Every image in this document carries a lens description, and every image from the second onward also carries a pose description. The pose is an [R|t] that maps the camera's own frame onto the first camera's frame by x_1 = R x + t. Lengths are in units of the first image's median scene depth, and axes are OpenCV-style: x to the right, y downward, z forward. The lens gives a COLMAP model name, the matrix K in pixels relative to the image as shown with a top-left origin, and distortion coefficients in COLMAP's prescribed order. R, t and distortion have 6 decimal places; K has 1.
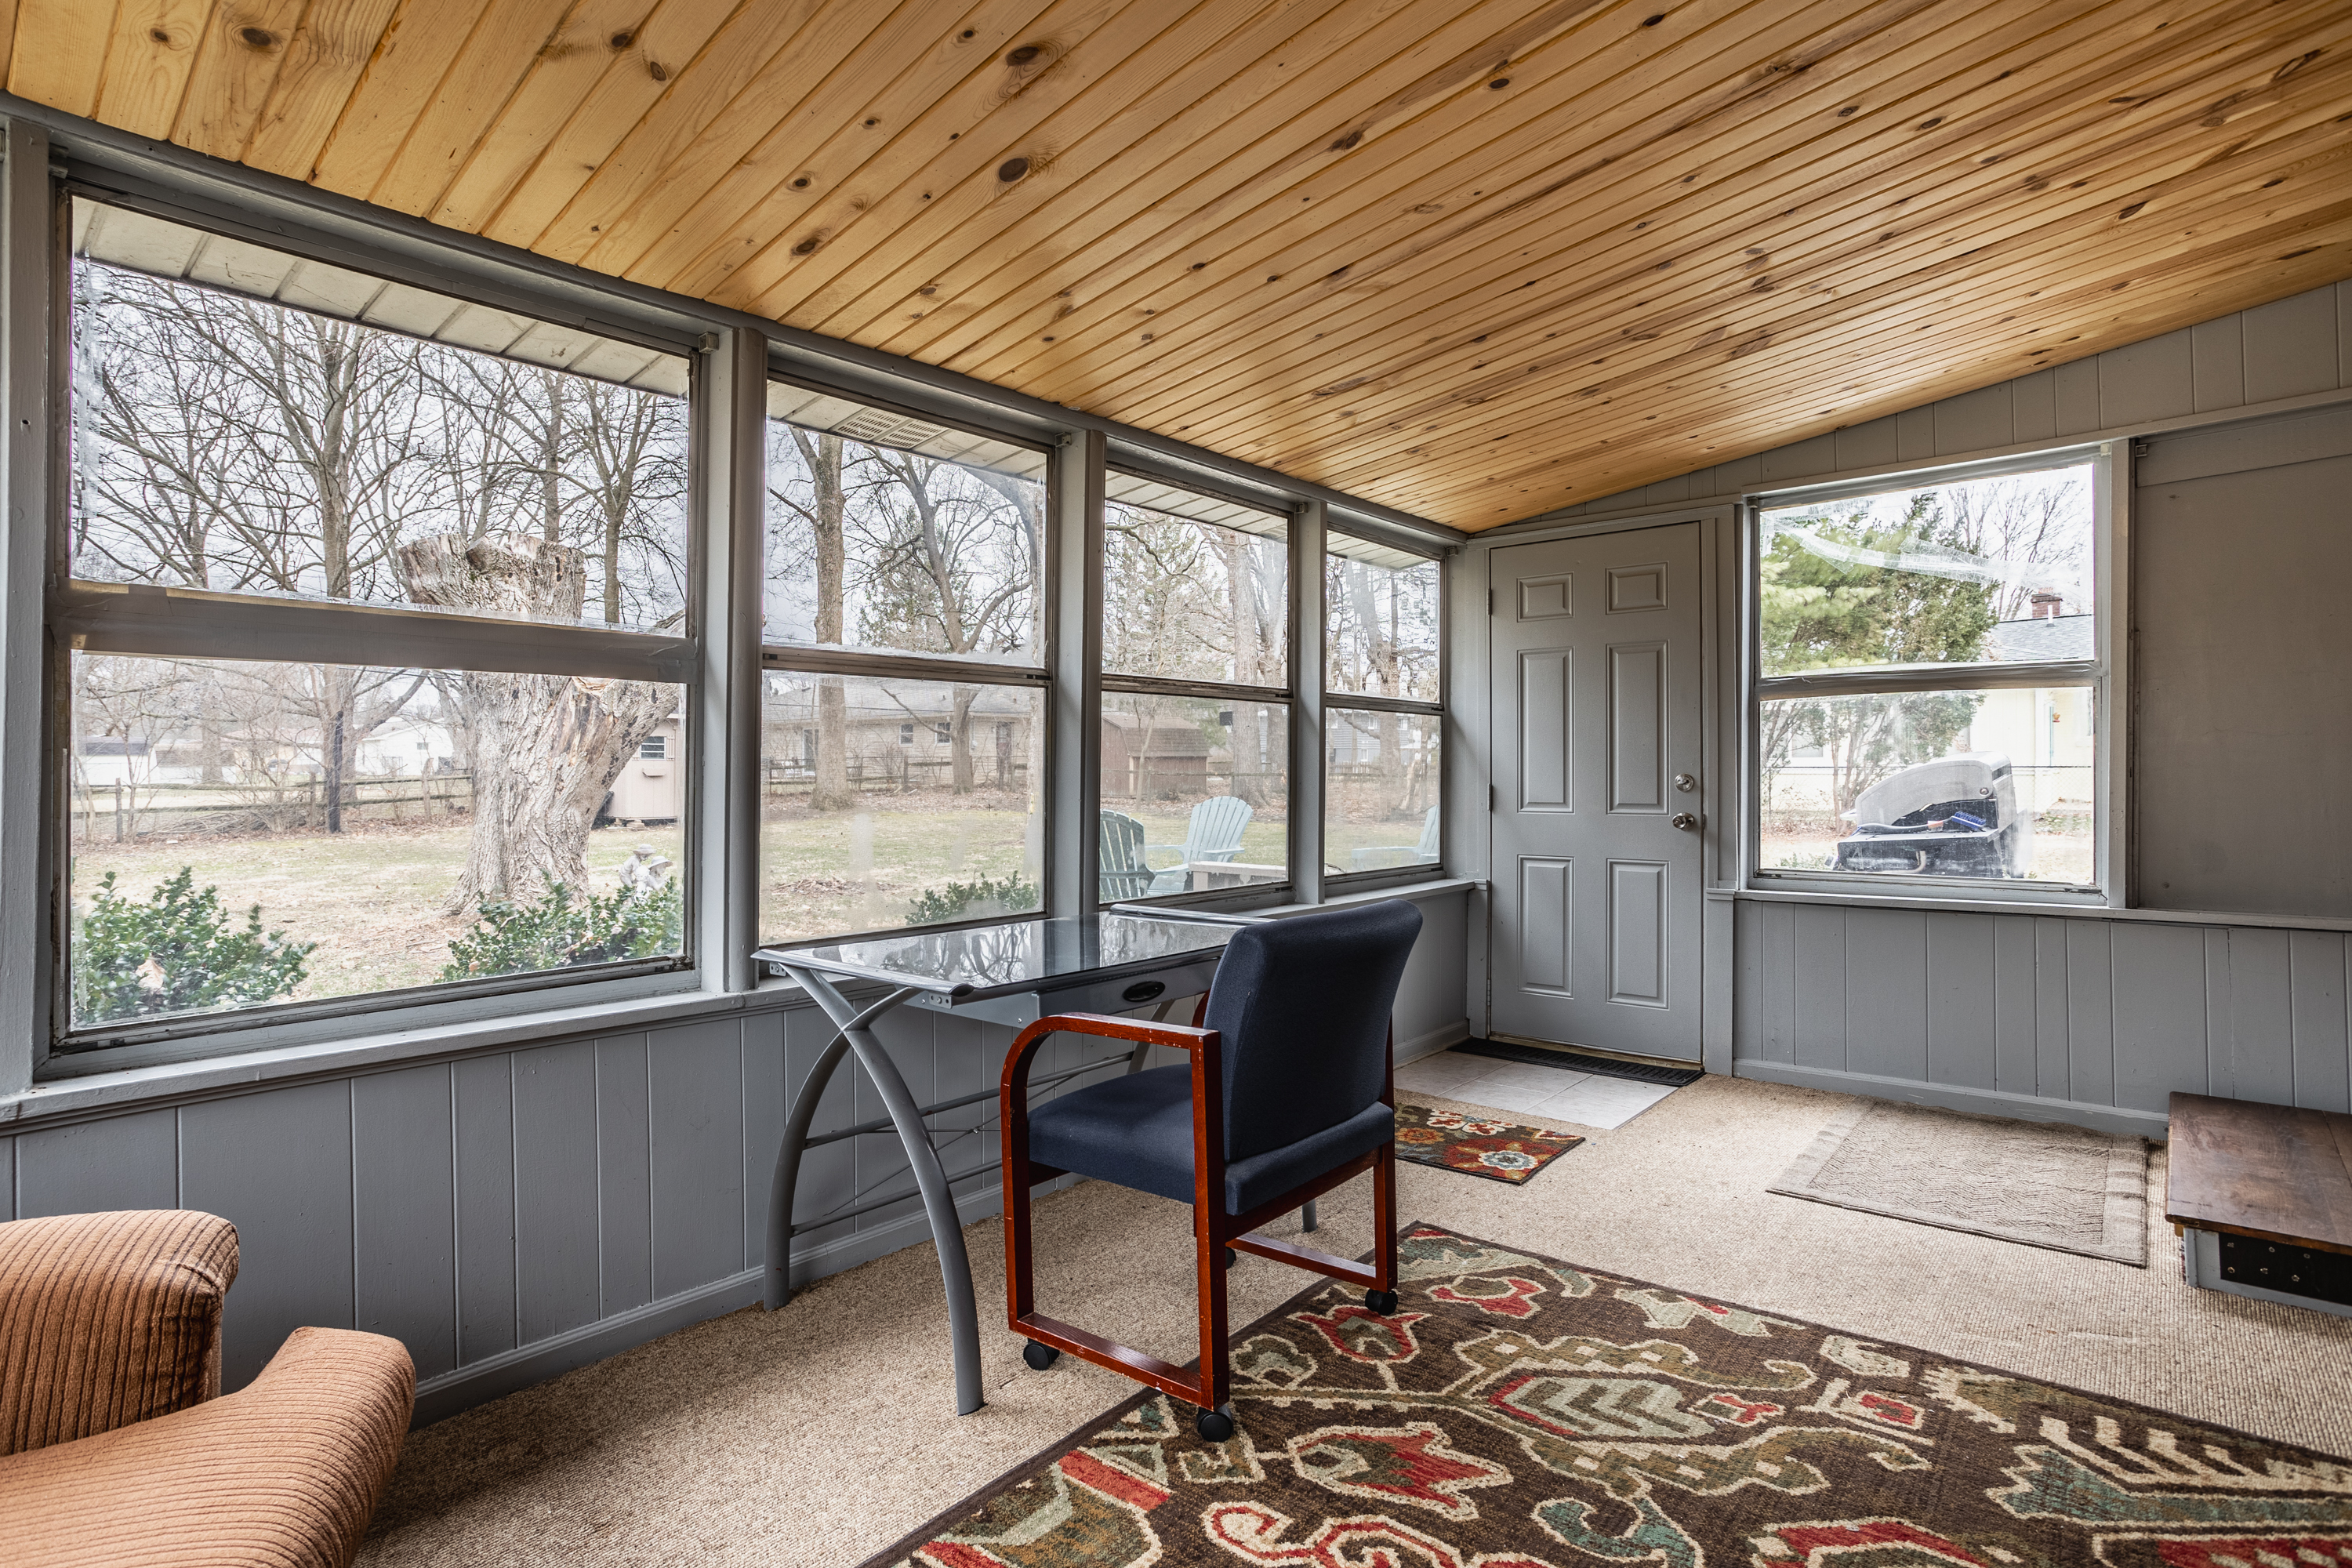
lens RADIAL K [[1211.3, 0, 1090.3], [0, 1211.3, 767.8], [0, 0, 1]] dist [-0.049174, 0.026953]
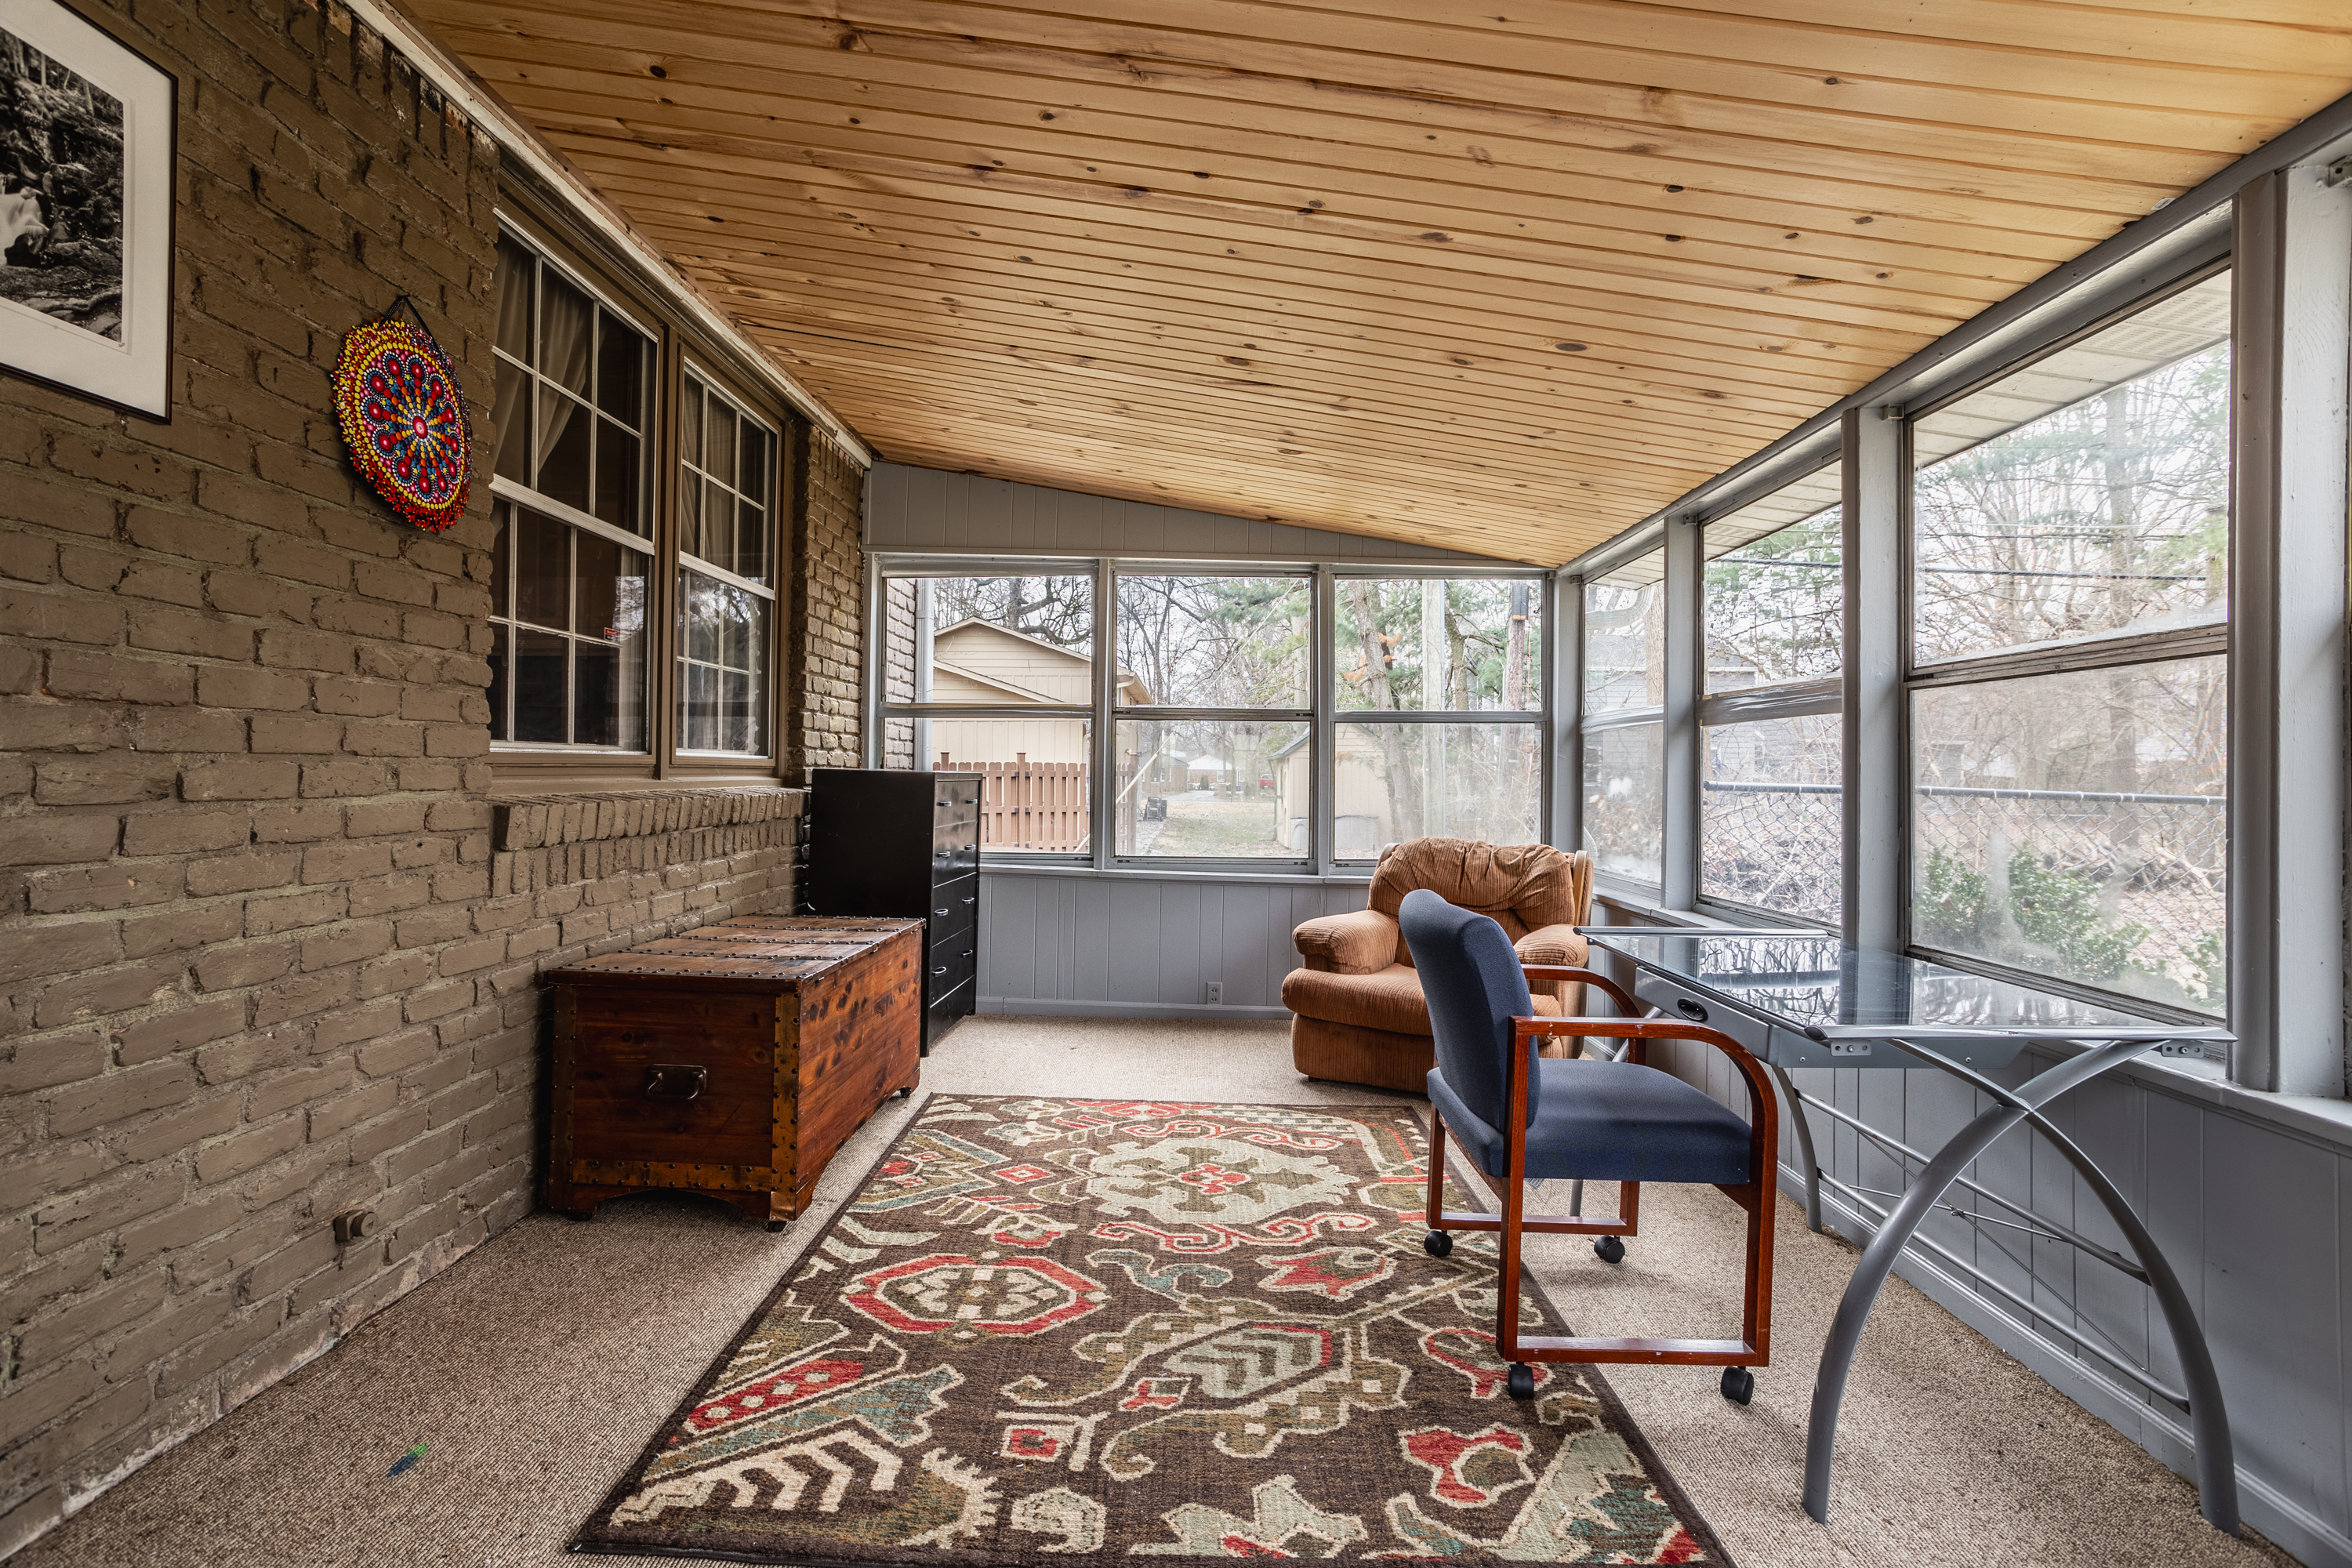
lens RADIAL K [[1133.8, 0, 1168.8], [0, 1133.8, 767.9], [0, 0, 1]] dist [-0.059206, 0.038368]
pose [[-0.757629, -0.007983, -0.652637, 1.221395], [-0.005163, 0.999967, -0.006237, -0.002502], [0.652665, -0.001356, -0.757645, 1.813290]]
